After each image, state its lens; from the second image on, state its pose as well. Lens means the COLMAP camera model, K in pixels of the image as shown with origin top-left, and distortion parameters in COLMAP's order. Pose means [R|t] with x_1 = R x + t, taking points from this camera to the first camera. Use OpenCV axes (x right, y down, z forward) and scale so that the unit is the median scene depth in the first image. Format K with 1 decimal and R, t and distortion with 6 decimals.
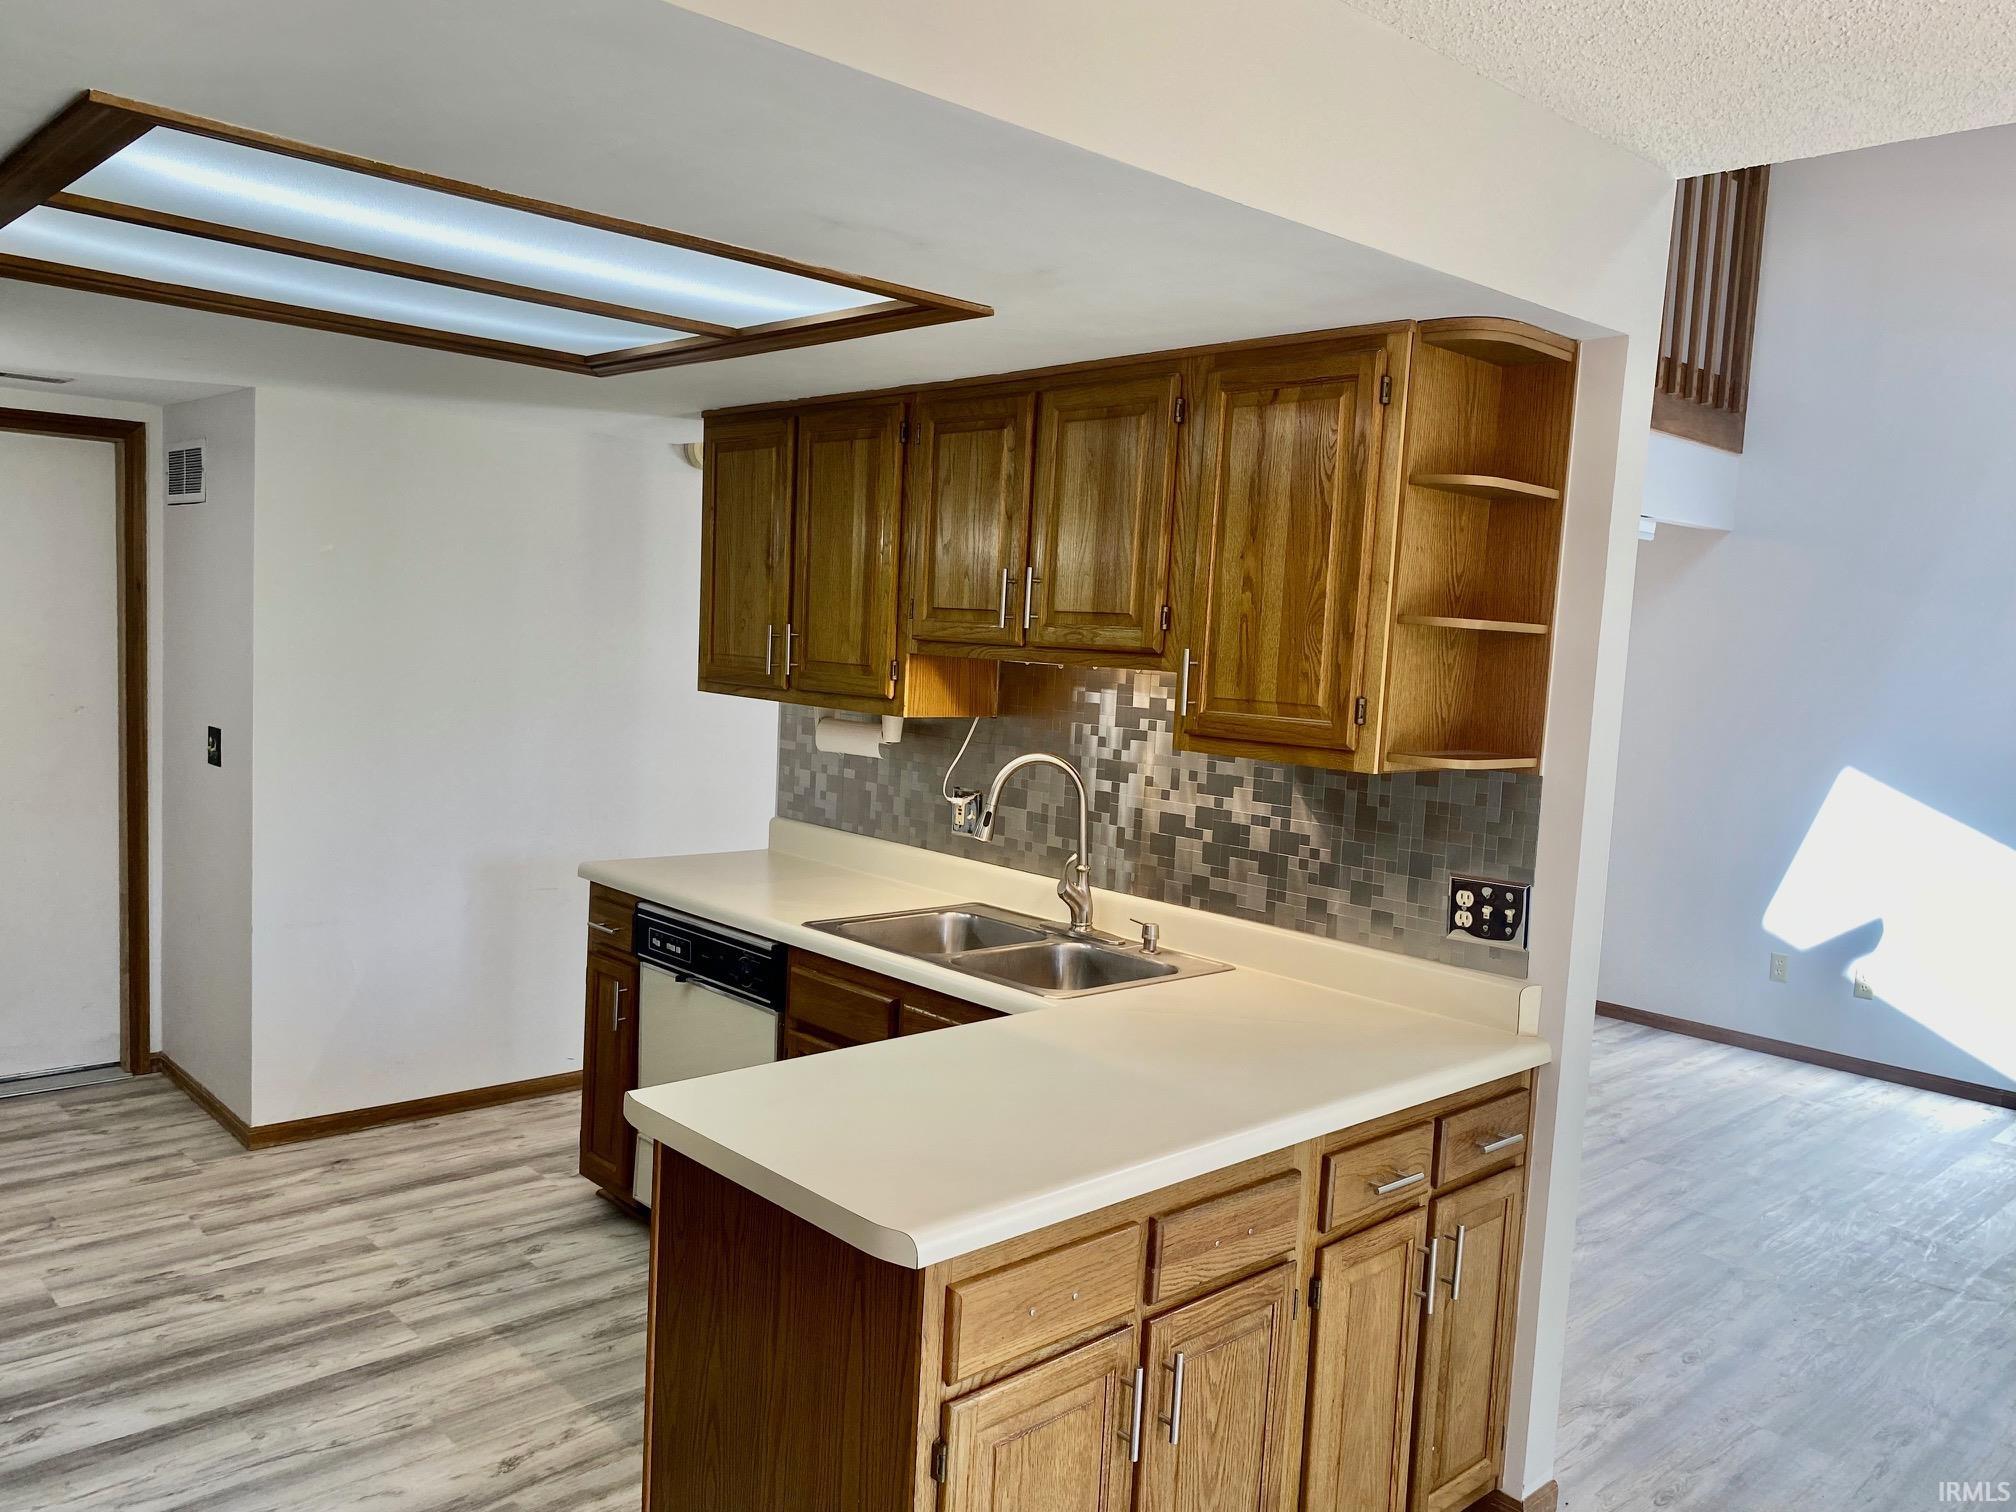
lens RADIAL K [[1540.7, 0, 1008.0], [0, 1540.7, 756.0], [0, 0, 1]] dist [-0.010111, -0.006247]
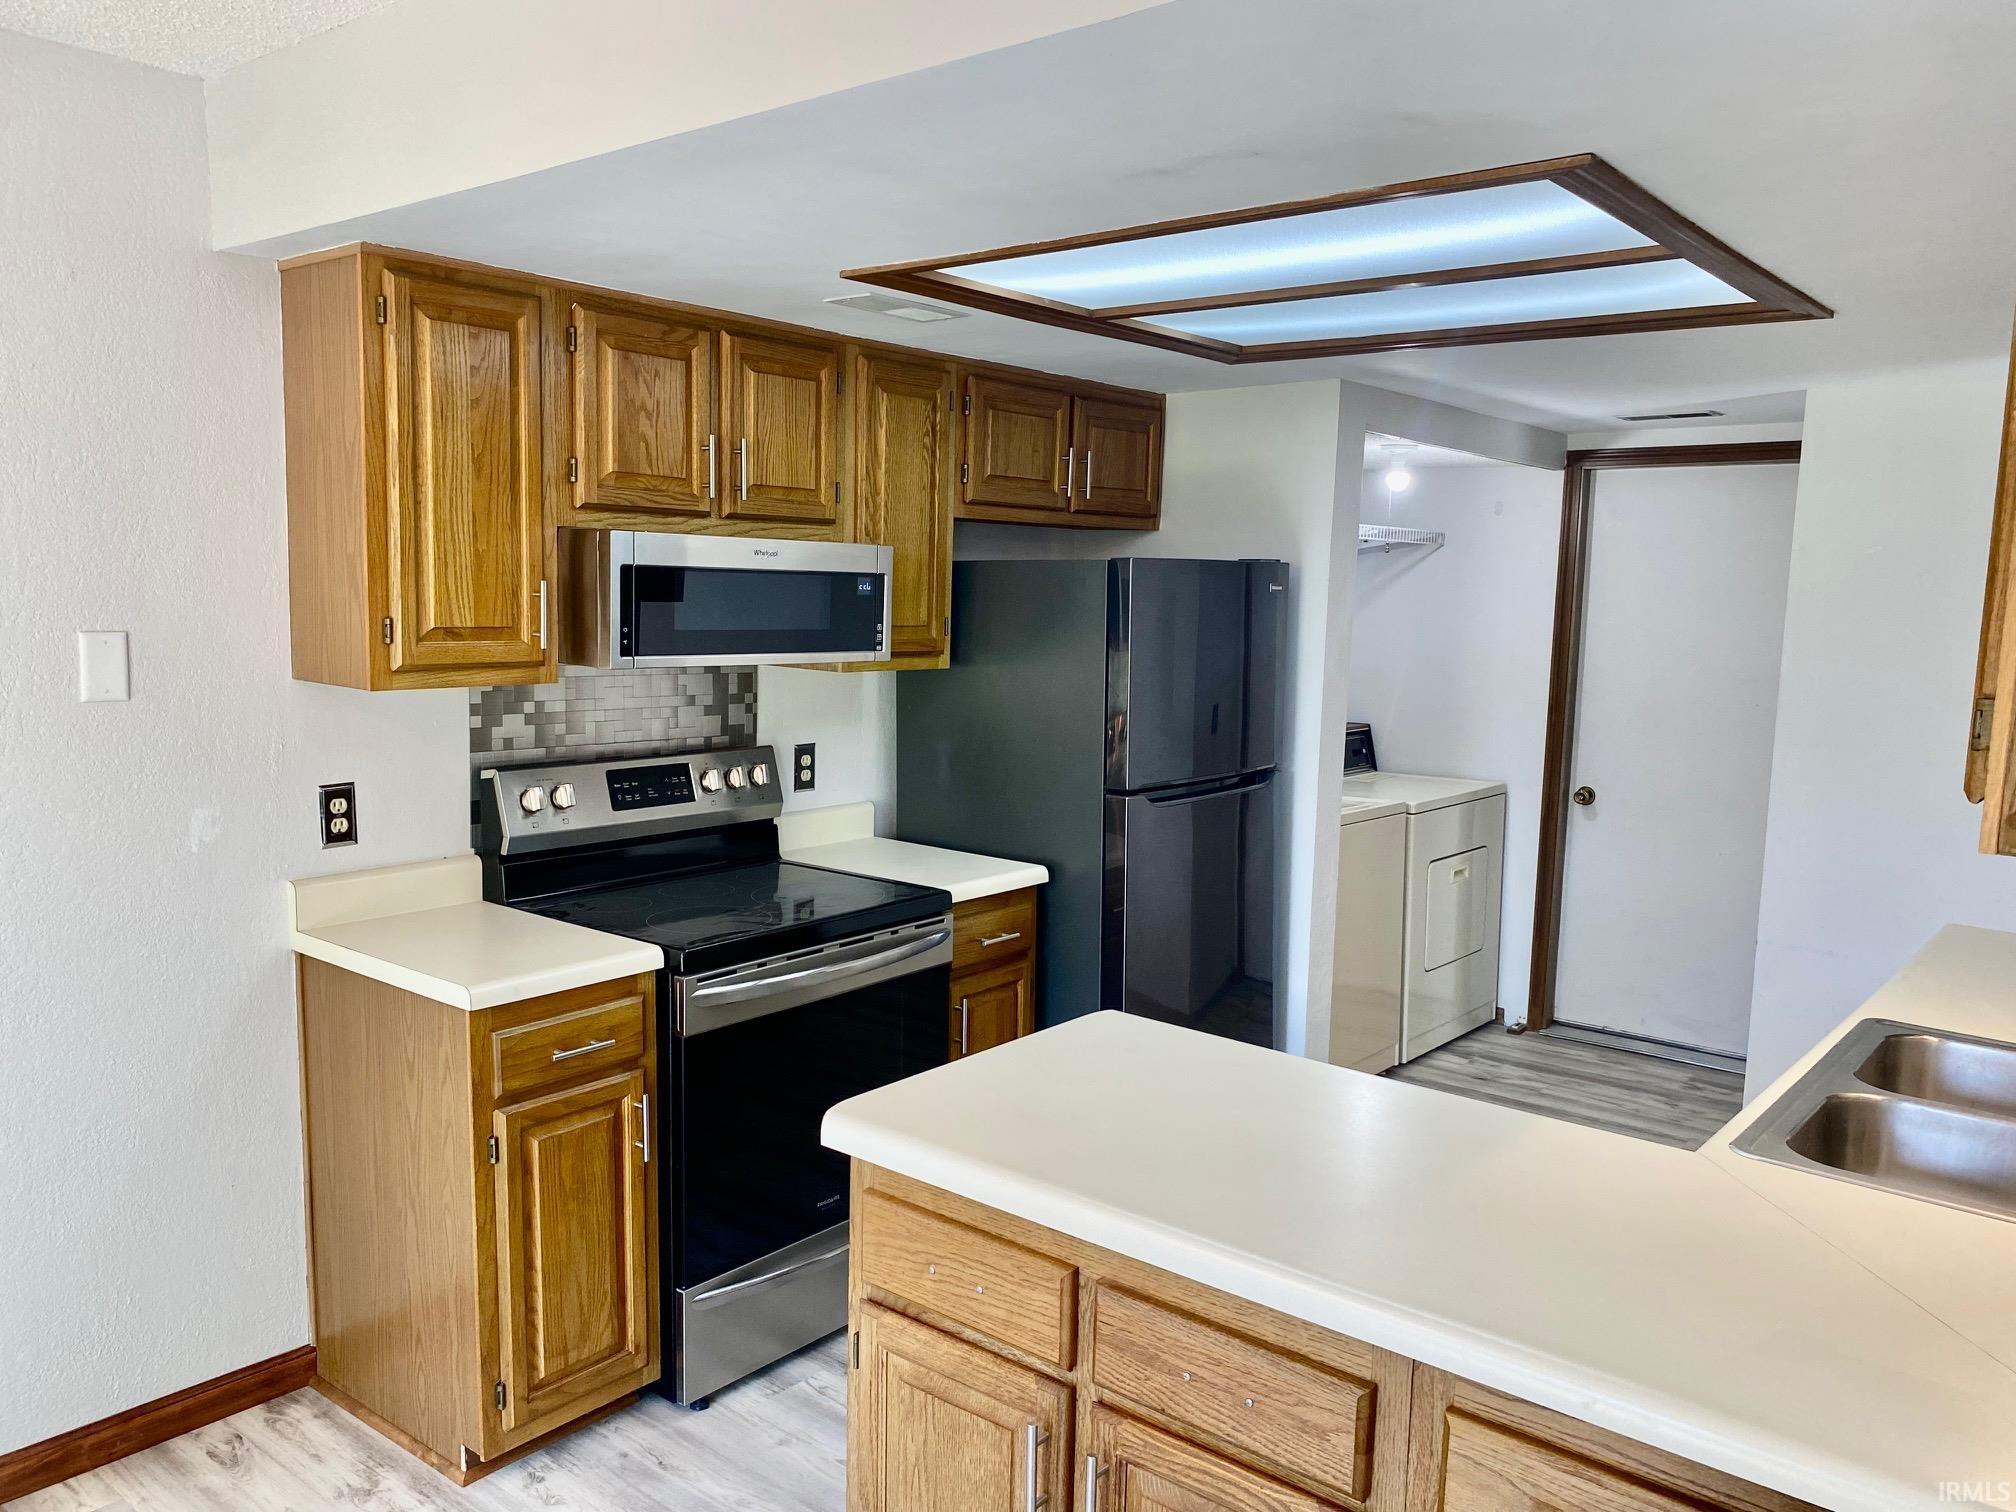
lens RADIAL K [[1512.7, 0, 1021.9], [0, 1512.7, 728.9], [0, 0, 1]] dist [0.119263, -0.184405]
pose [[0.135973, 0.051115, -0.989393, 0.847652], [-0.101814, 0.994101, 0.037366, -0.027639], [0.985467, 0.095653, 0.140375, 0.753779]]
